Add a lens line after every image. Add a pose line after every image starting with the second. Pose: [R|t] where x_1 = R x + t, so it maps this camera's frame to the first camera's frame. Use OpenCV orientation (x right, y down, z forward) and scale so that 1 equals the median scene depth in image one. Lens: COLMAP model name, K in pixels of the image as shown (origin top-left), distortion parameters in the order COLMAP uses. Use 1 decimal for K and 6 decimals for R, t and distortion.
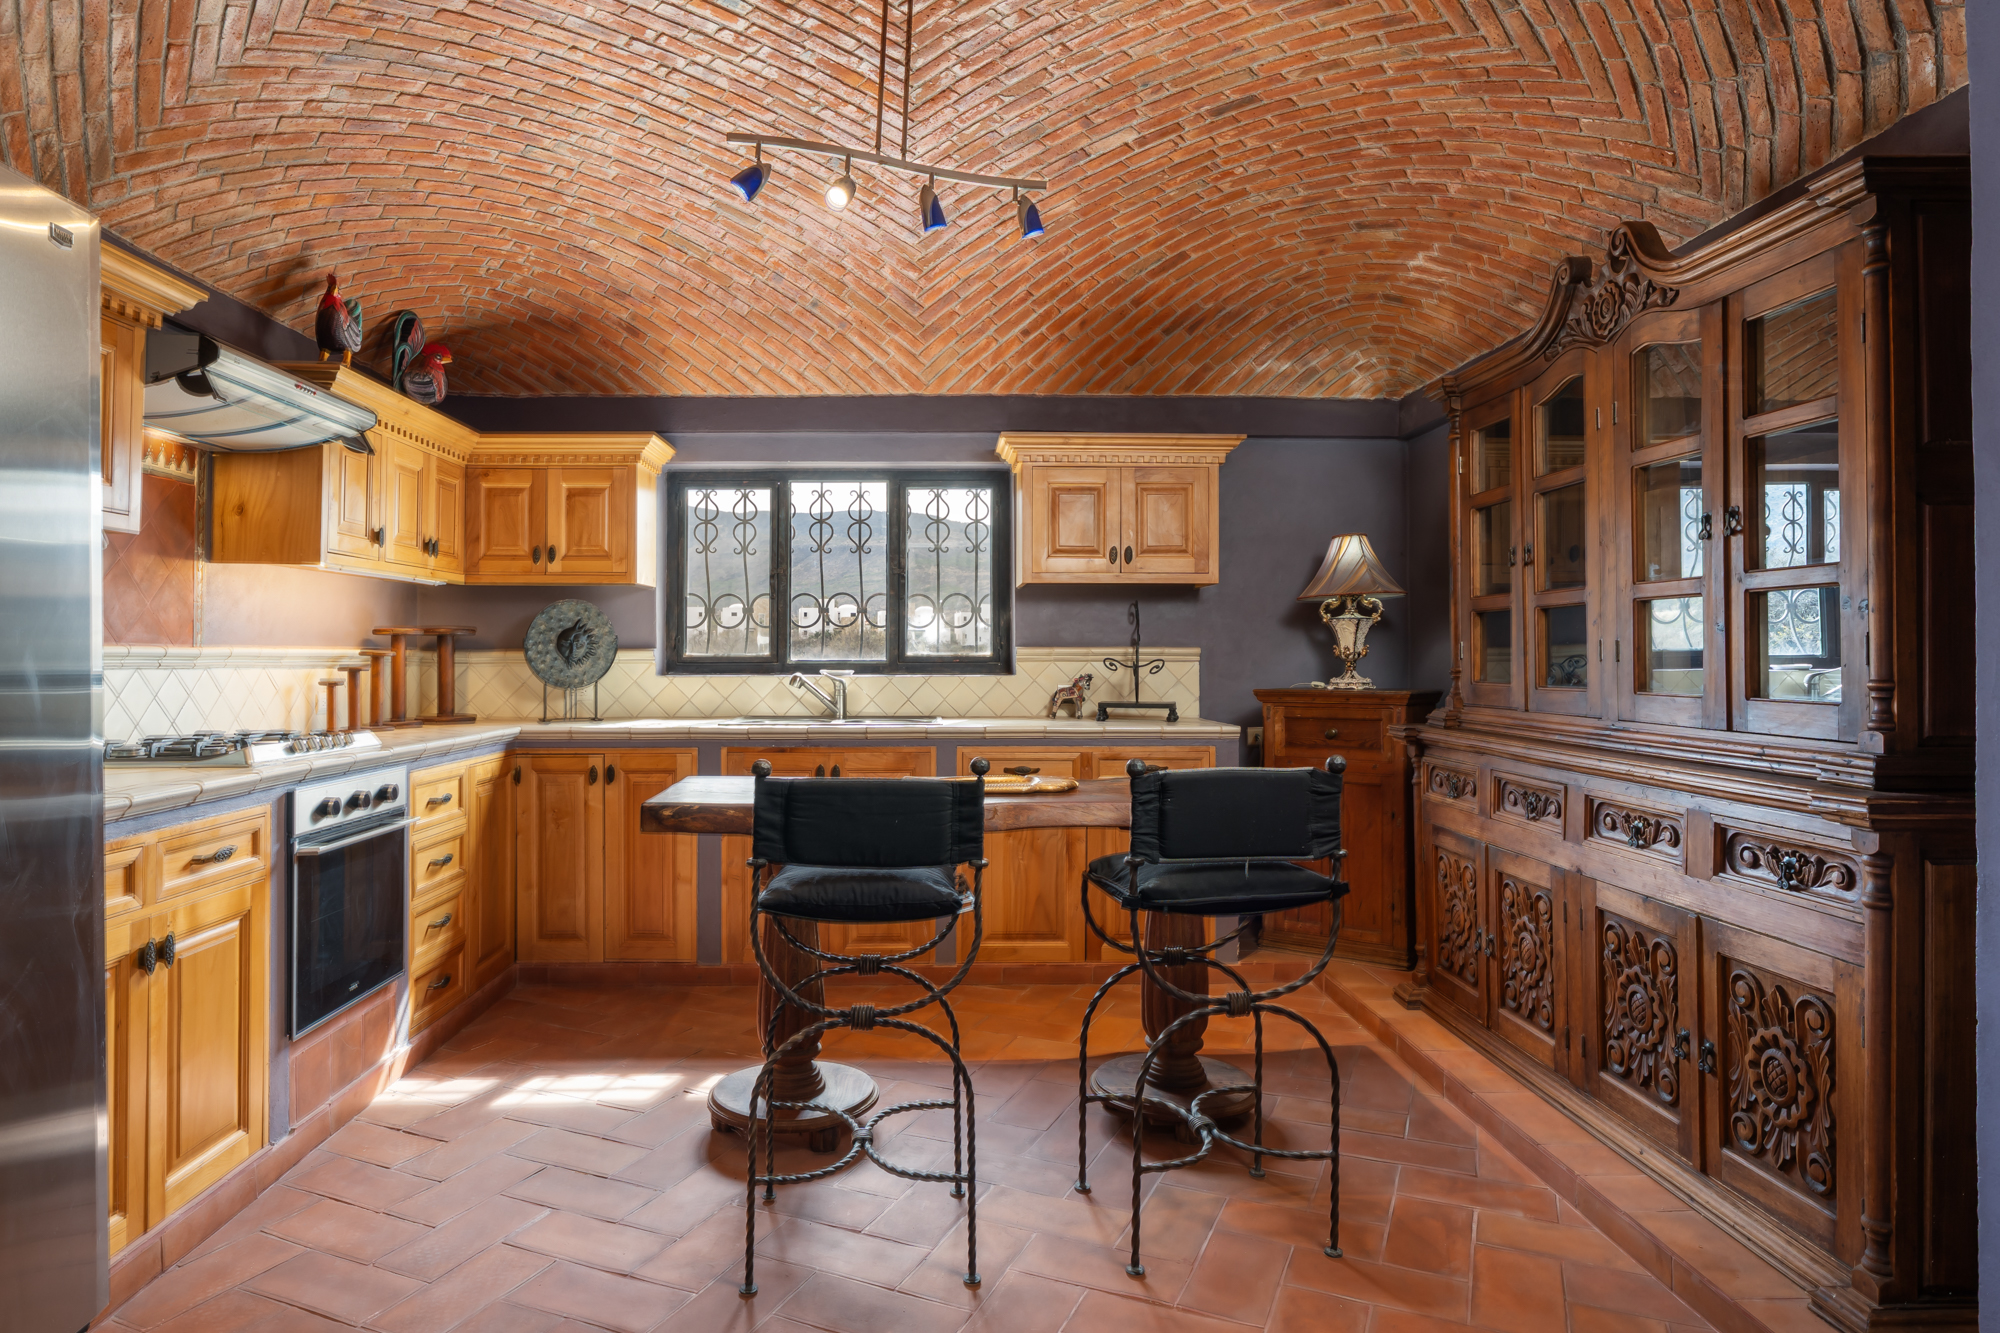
lens RADIAL K [[1228.5, 0, 994.5], [0, 1228.5, 626.0], [0, 0, 1]] dist [-0.016858, -0.000053]
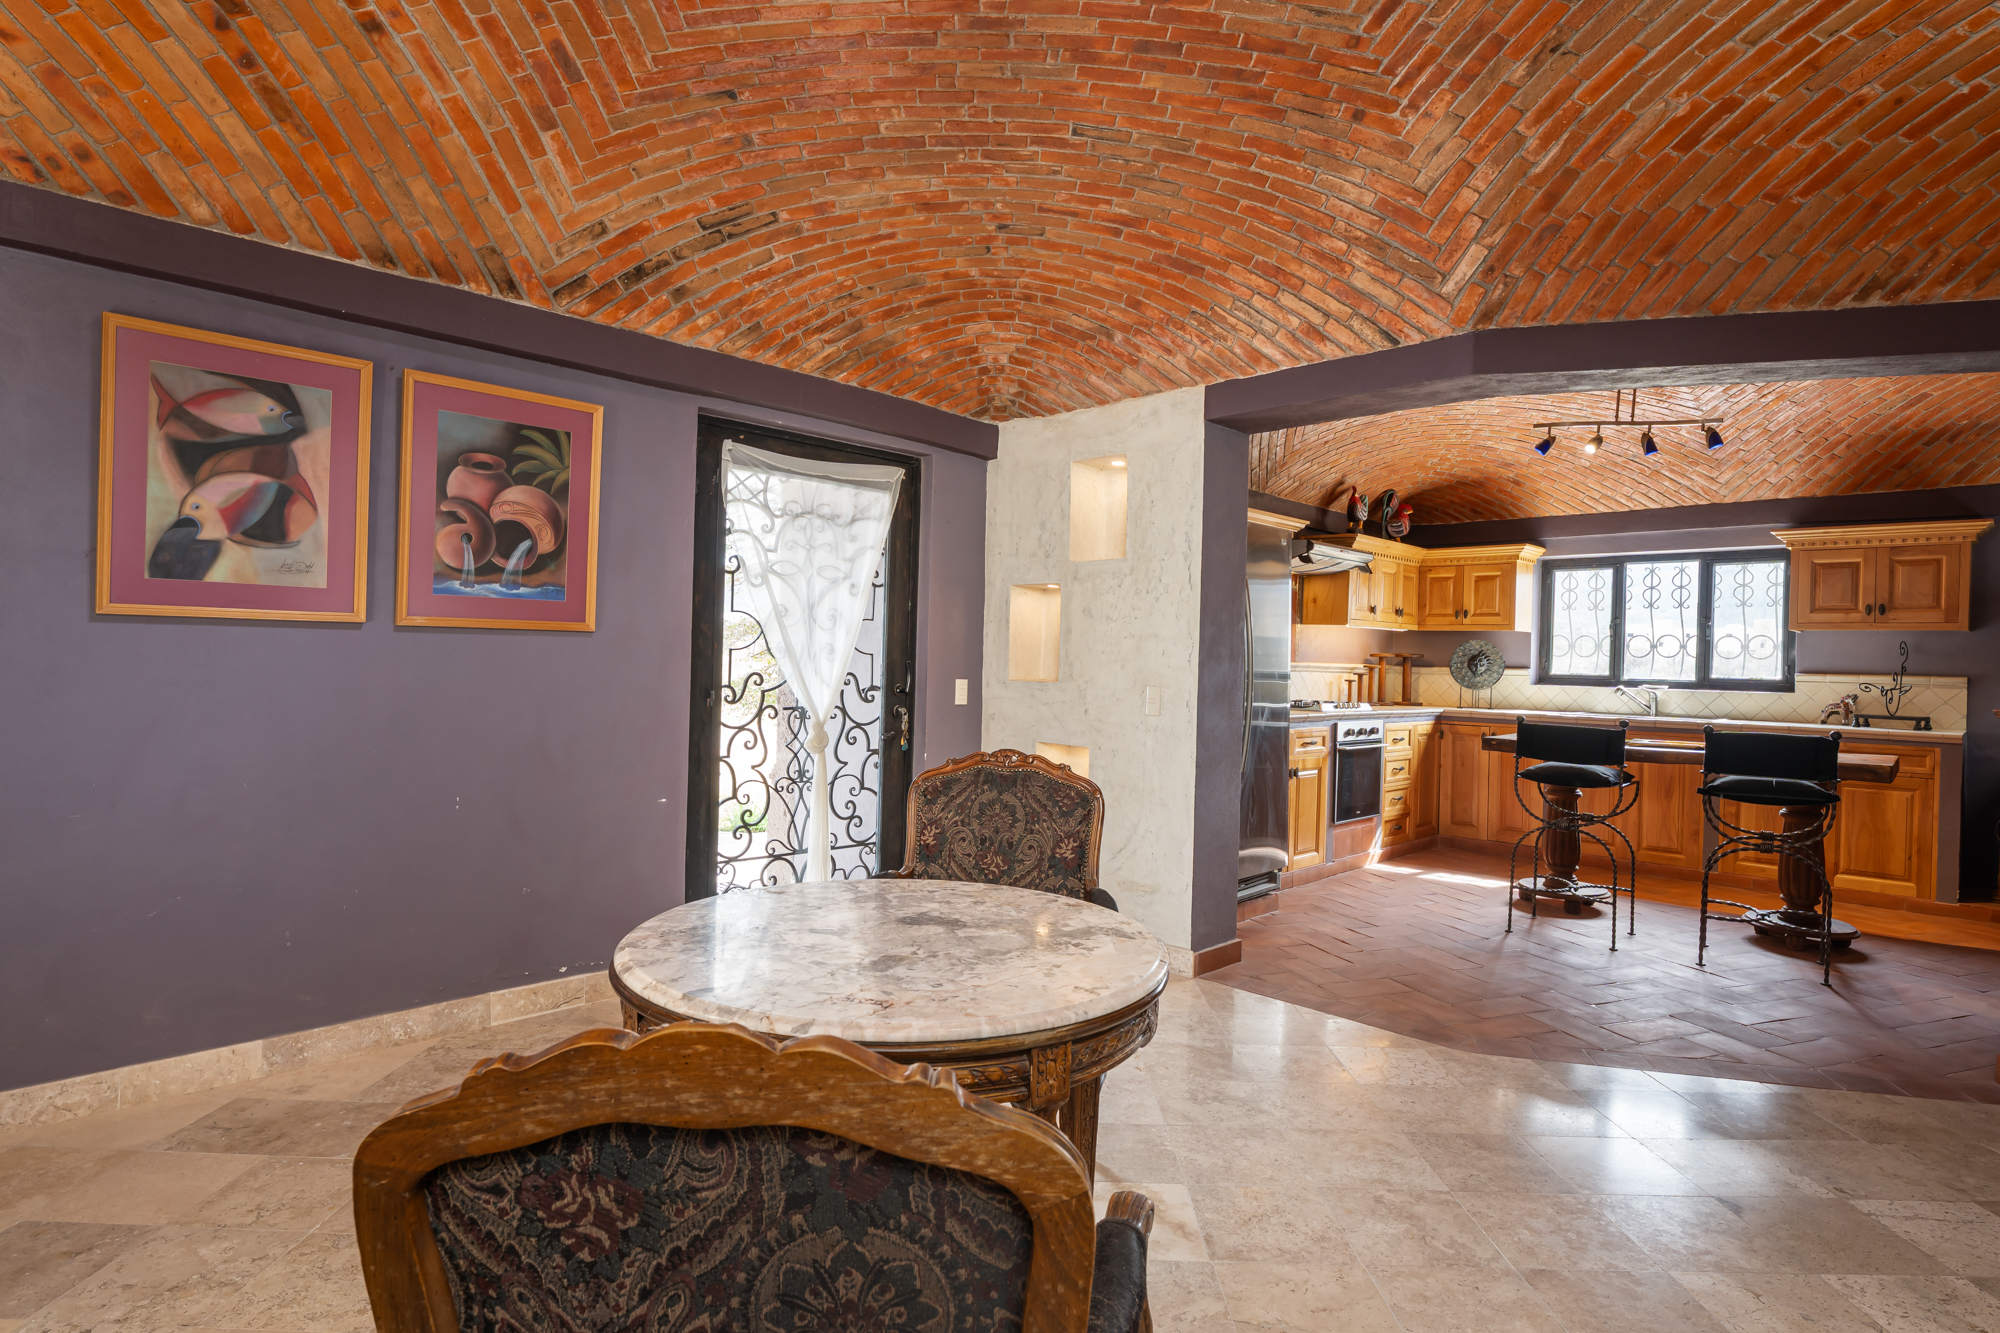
lens RADIAL K [[1073.4, 0, 1000.0], [0, 1073.4, 666.5], [0, 0, 1]] dist [0.000260, -0.017712]
pose [[0.695539, 0.027290, -0.717970, 0.303719], [-0.012491, 0.999587, 0.025893, -0.014679], [0.718379, -0.009041, 0.695593, -0.600305]]
